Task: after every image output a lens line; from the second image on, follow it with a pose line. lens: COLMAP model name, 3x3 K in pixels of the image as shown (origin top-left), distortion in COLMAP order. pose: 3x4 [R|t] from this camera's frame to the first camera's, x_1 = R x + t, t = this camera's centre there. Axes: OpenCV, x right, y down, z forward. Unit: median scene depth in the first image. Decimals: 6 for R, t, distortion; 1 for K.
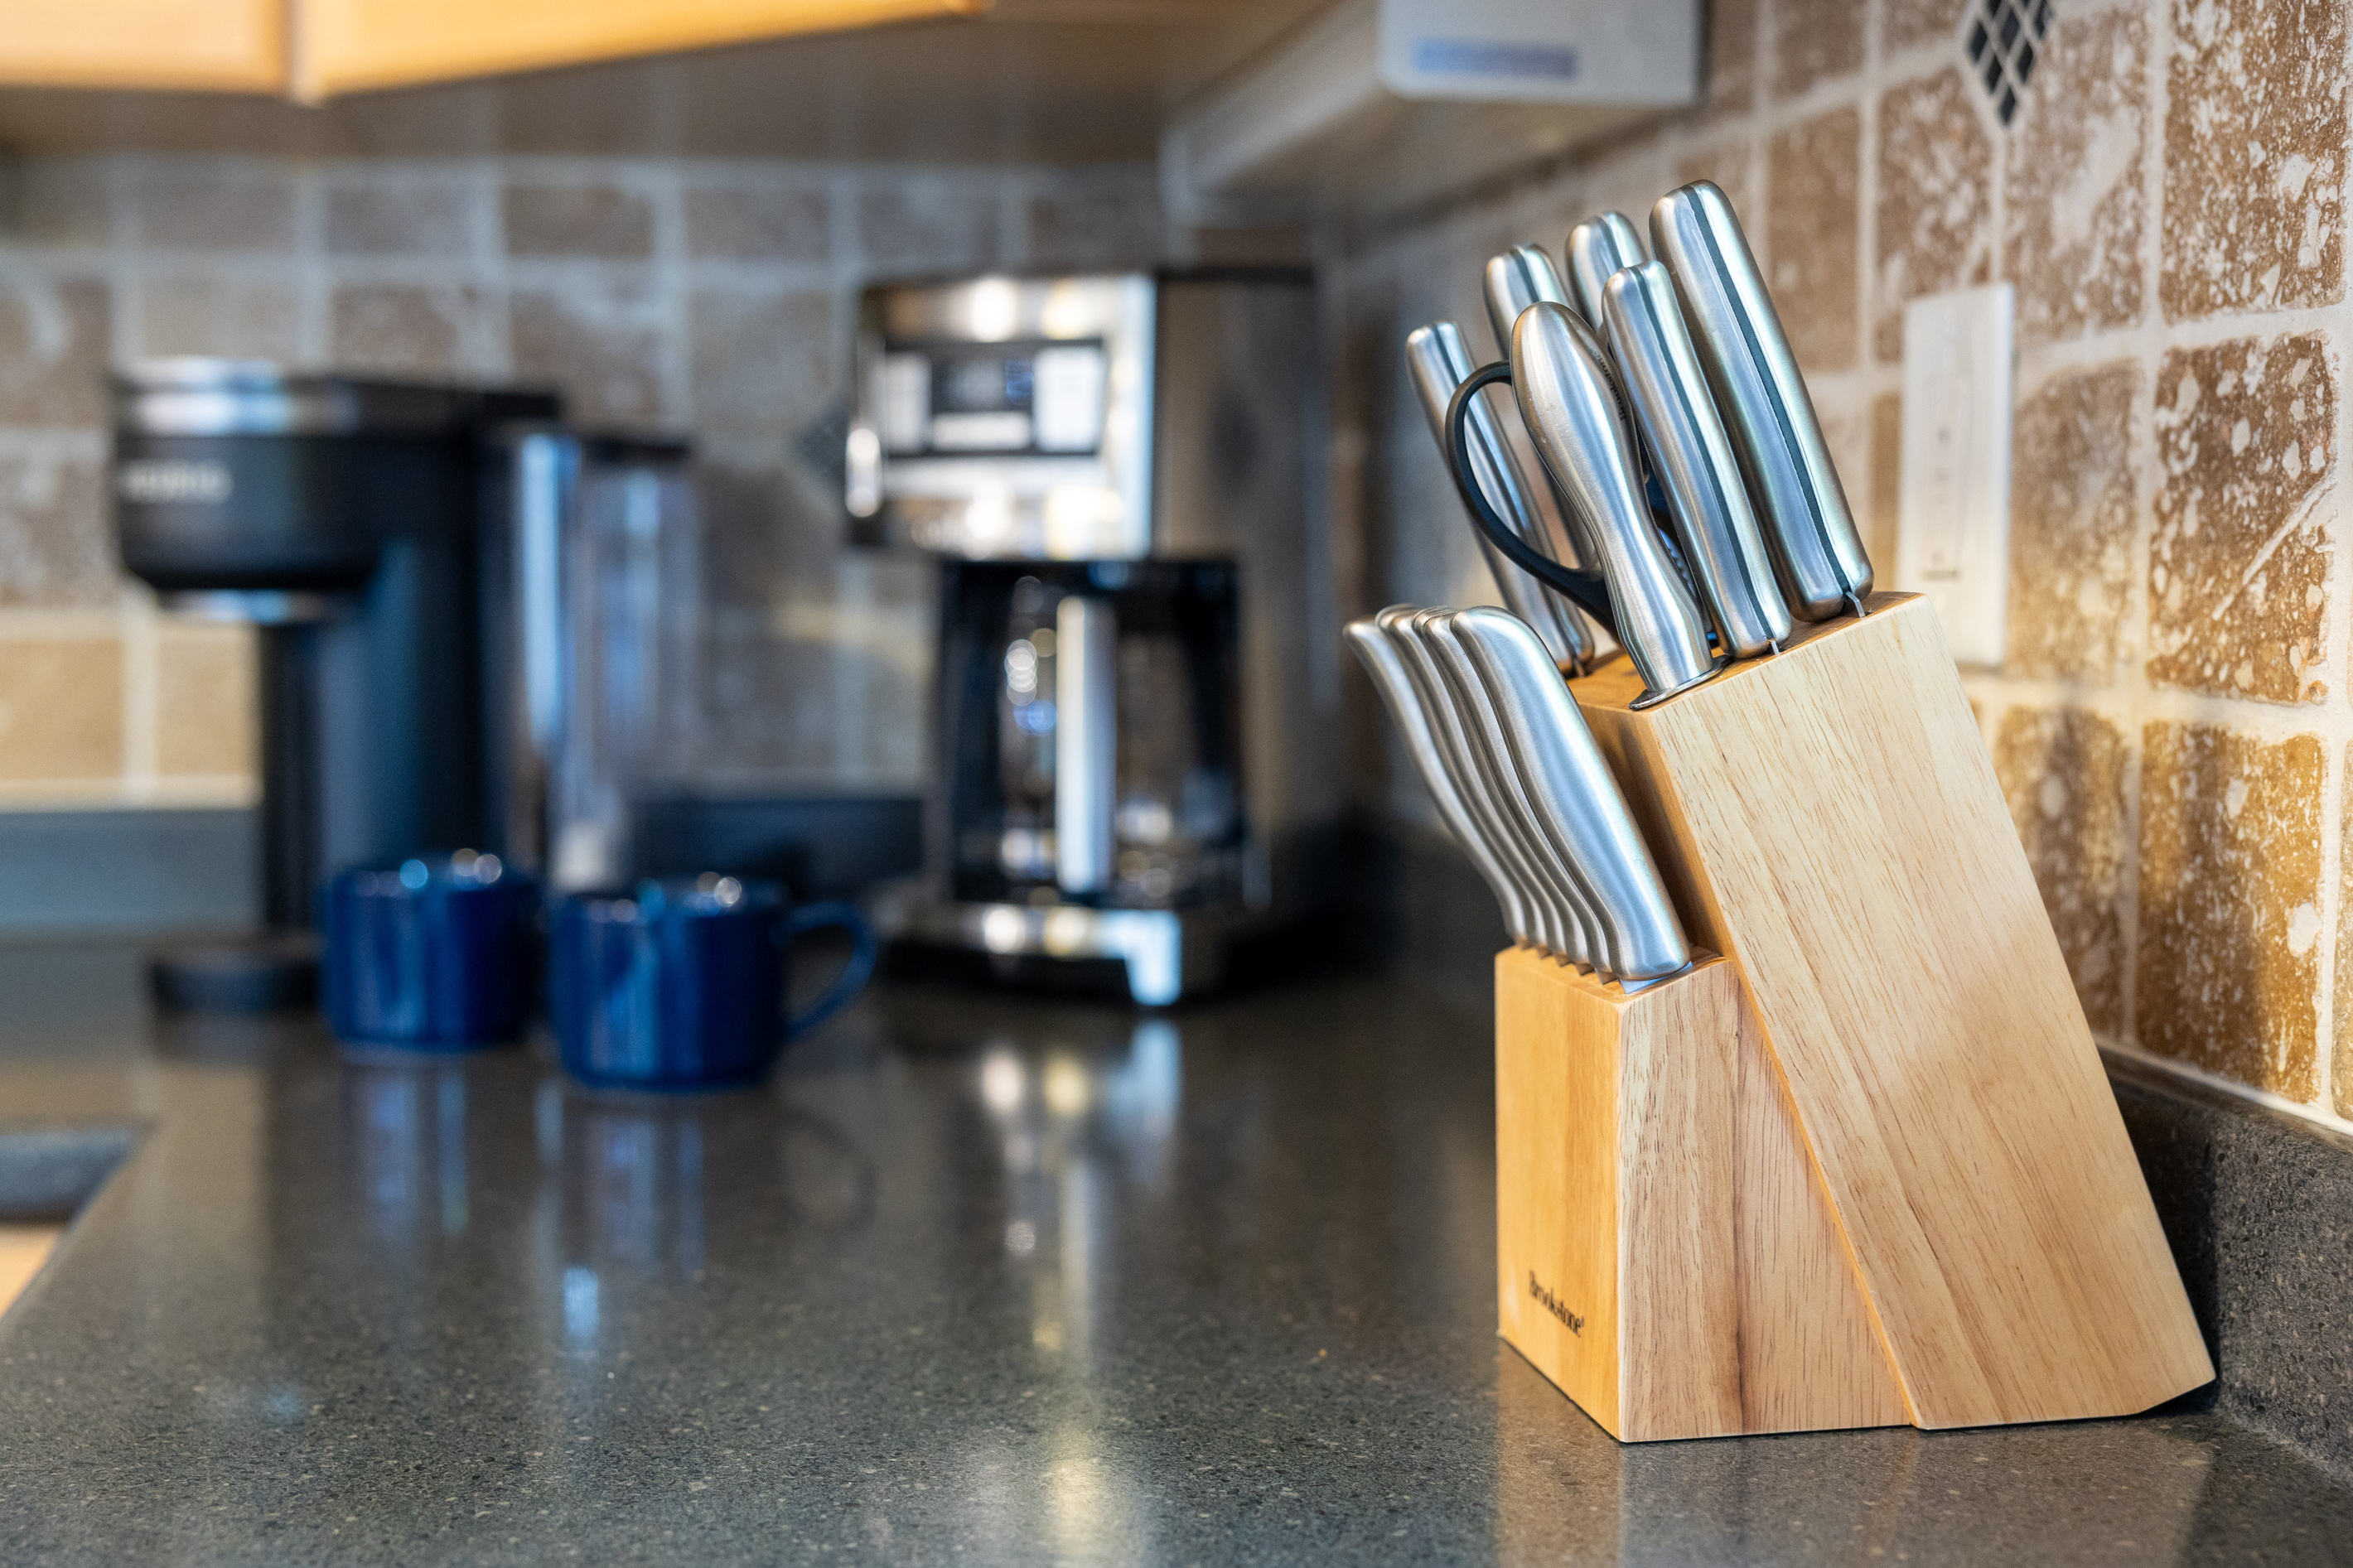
lens RADIAL K [[3071.0, 0, 1174.8], [0, 3071.0, 780.1], [0, 0, 1]] dist [-0.001299, 0.000000]
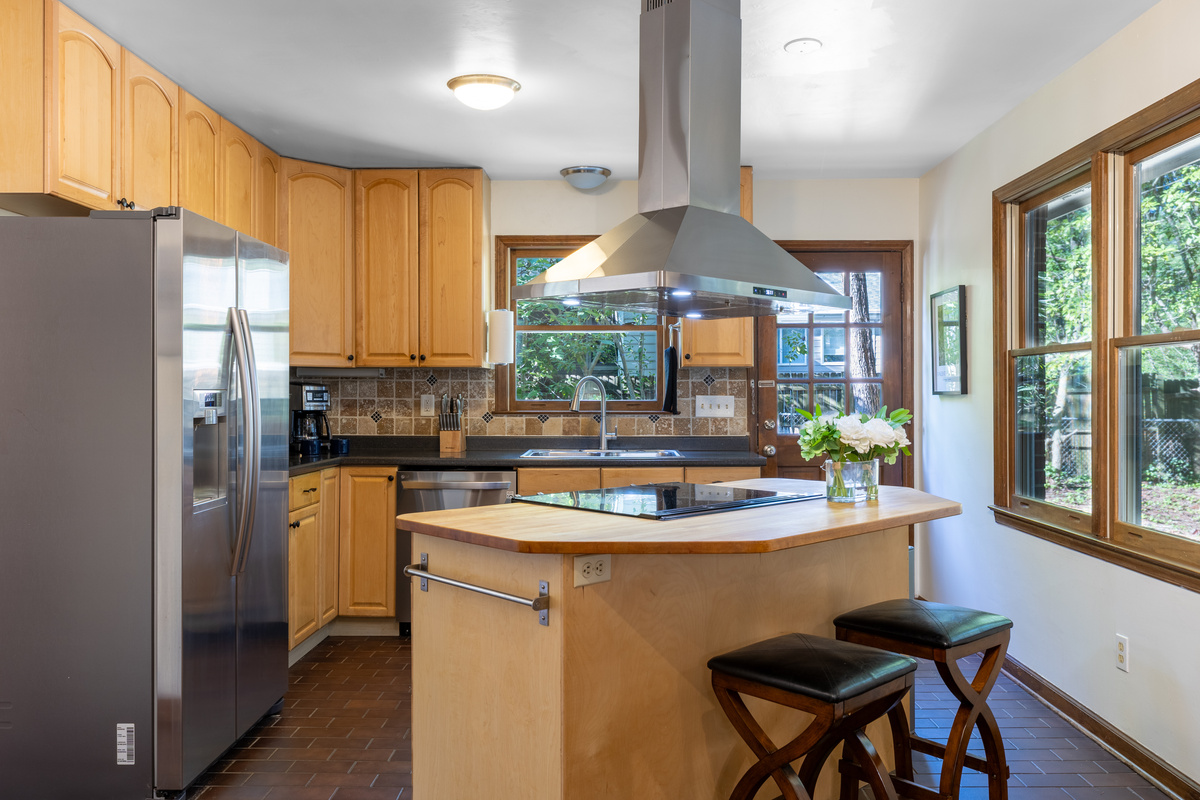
lens RADIAL K [[937.8, 0, 600.3], [0, 937.8, 397.3], [0, 0, 1]] dist [0.001720, 0.009394]
pose [[0.199506, -0.004191, 0.979888, -4.450435], [0.067957, 0.997642, -0.009570, -0.026289], [-0.977537, 0.068499, 0.199321, -0.939054]]
